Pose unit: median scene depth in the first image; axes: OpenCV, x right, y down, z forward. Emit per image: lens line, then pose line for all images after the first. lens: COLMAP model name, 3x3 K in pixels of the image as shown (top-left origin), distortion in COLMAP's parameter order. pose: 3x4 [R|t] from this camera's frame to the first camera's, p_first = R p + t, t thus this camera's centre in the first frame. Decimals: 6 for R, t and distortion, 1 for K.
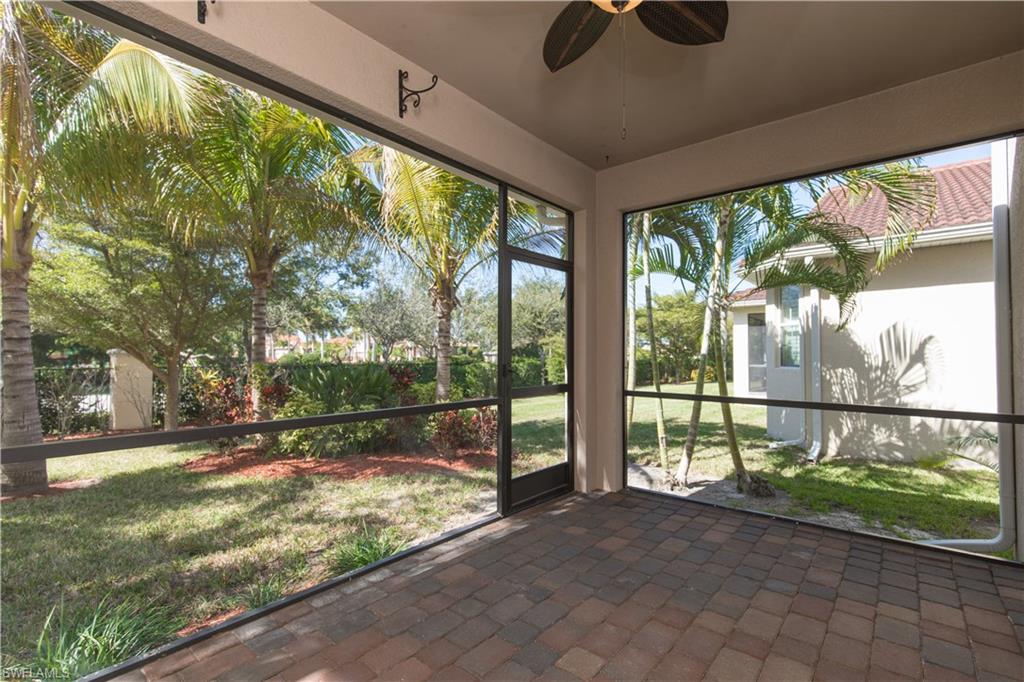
lens RADIAL K [[460.8, 0, 512.6], [0, 460.8, 342.4], [0, 0, 1]] dist [0.005276, -0.000535]
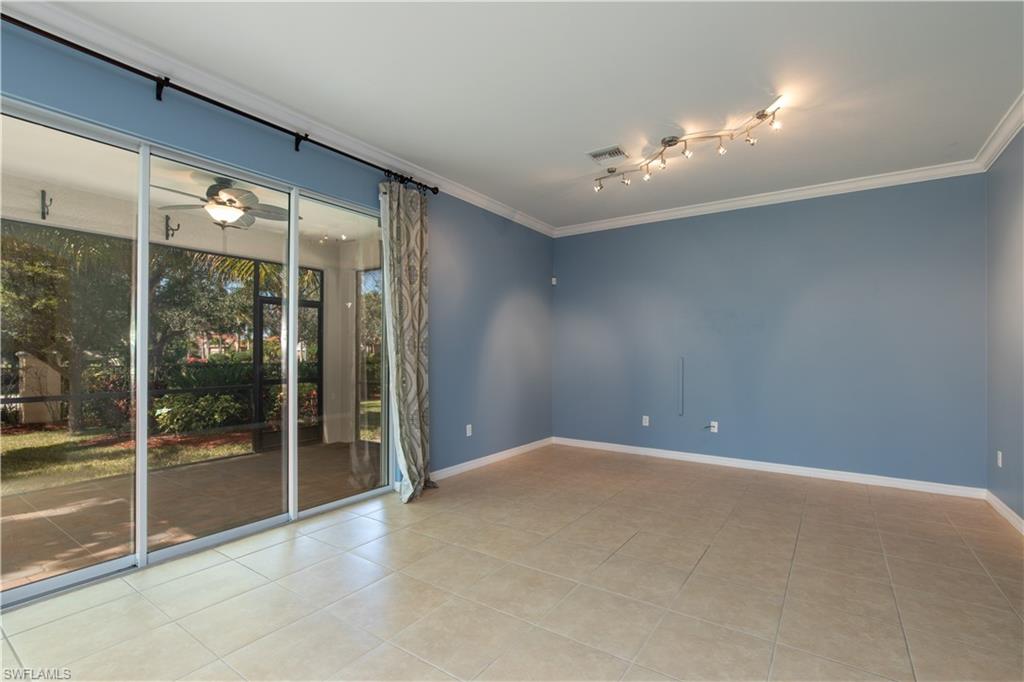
lens RADIAL K [[460.8, 0, 512.5], [0, 460.8, 345.9], [0, 0, 1]] dist [0.005276, -0.000535]
pose [[0.995613, -0.000409, 0.093569, 0.312316], [-0.000798, 0.999917, 0.012864, -0.020410], [-0.093566, -0.012882, 0.995530, -0.328541]]
